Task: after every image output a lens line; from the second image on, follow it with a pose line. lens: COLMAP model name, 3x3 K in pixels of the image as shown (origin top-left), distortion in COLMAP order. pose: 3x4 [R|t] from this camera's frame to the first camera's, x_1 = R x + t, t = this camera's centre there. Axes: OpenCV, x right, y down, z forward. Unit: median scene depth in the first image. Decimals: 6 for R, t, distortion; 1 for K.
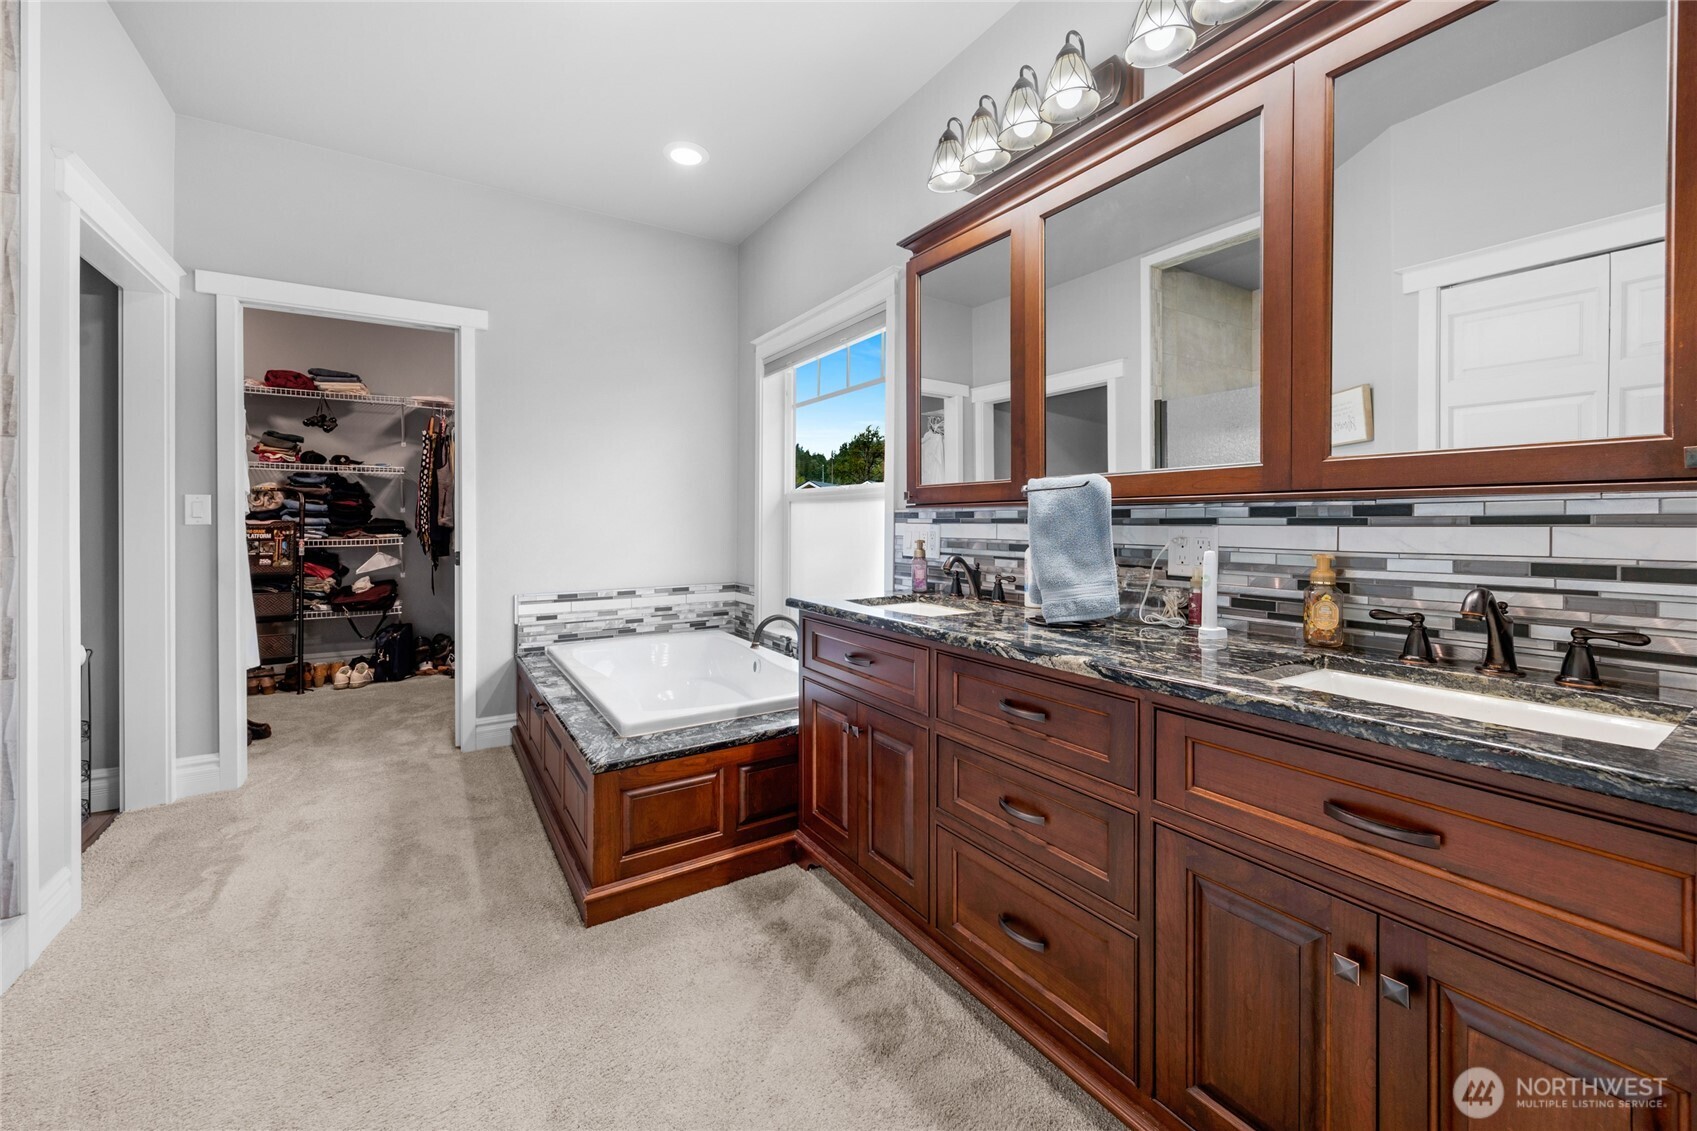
lens RADIAL K [[683.2, 0, 841.3], [0, 683.2, 519.7], [0, 0, 1]] dist [0.000596, 0.000082]
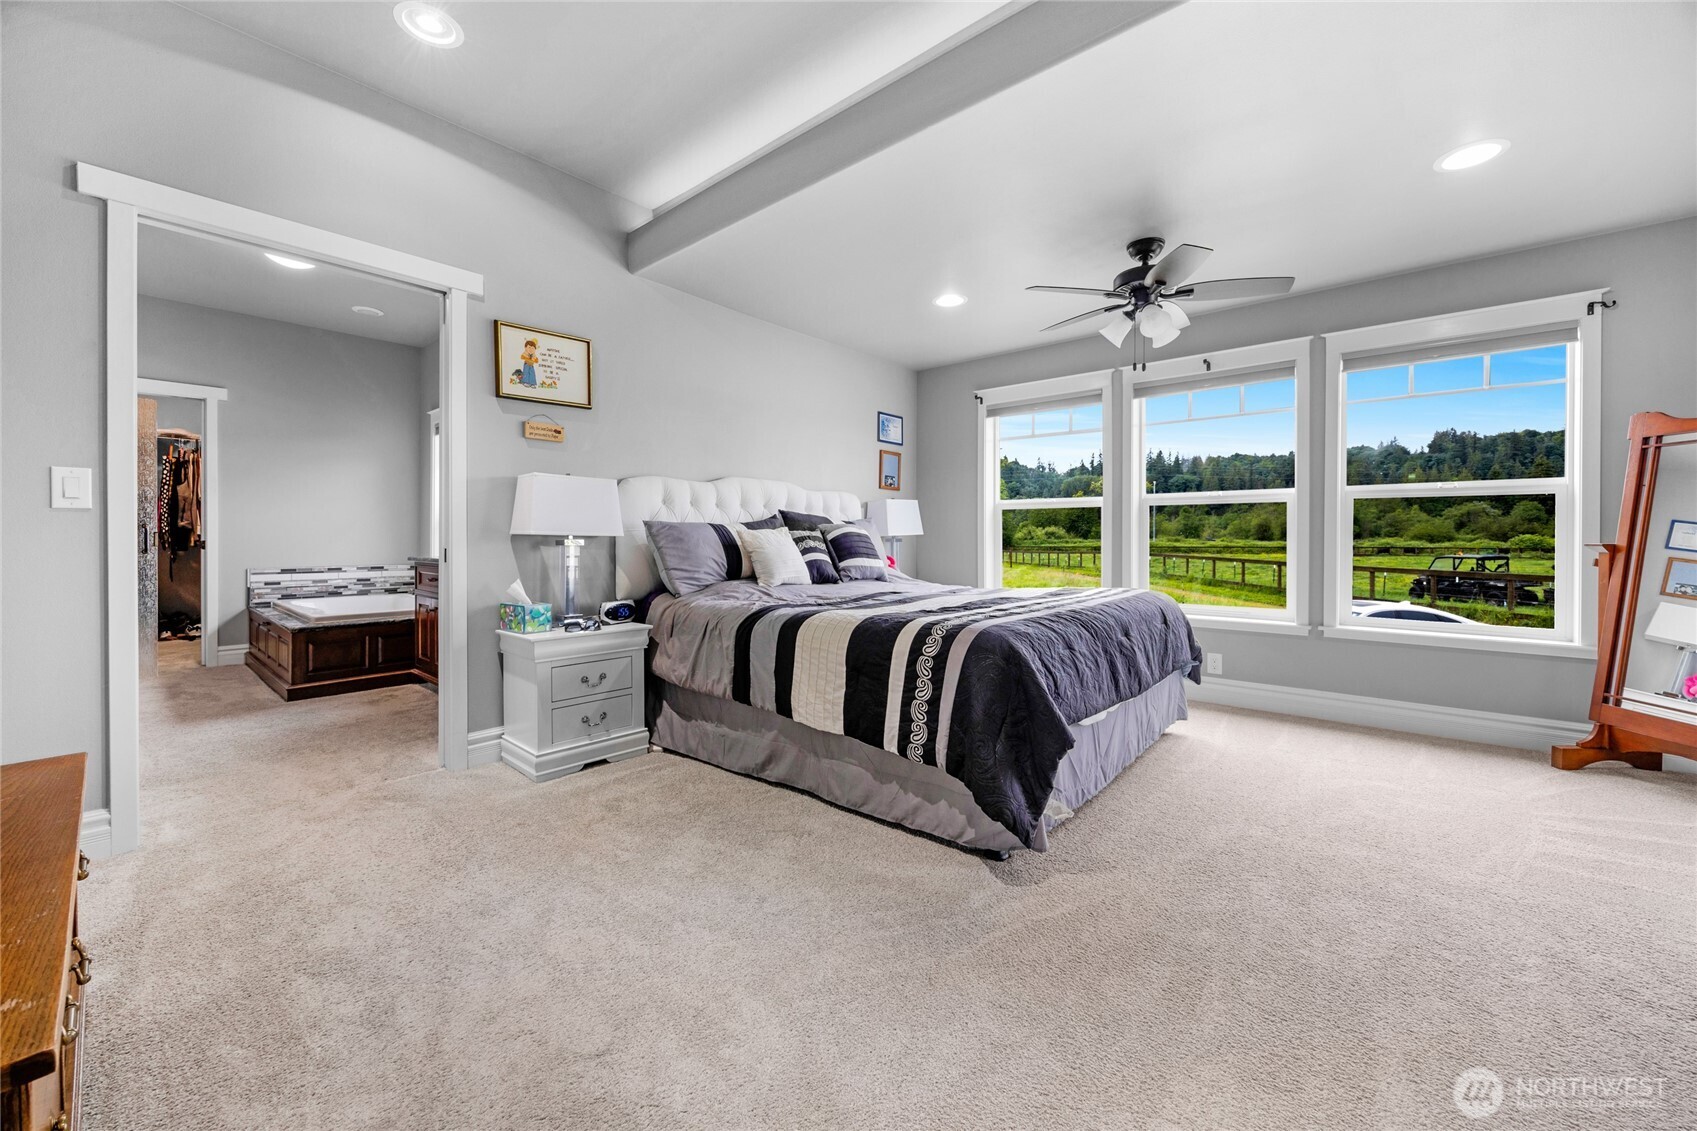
lens RADIAL K [[683.2, 0, 866.1], [0, 683.2, 538.6], [0, 0, 1]] dist [0.000596, 0.000082]
pose [[0.958245, 0.001319, 0.285944, 0.414287], [-0.001387, 0.999999, 0.000035, 0.036512], [-0.285944, -0.000431, 0.958246, -0.868184]]
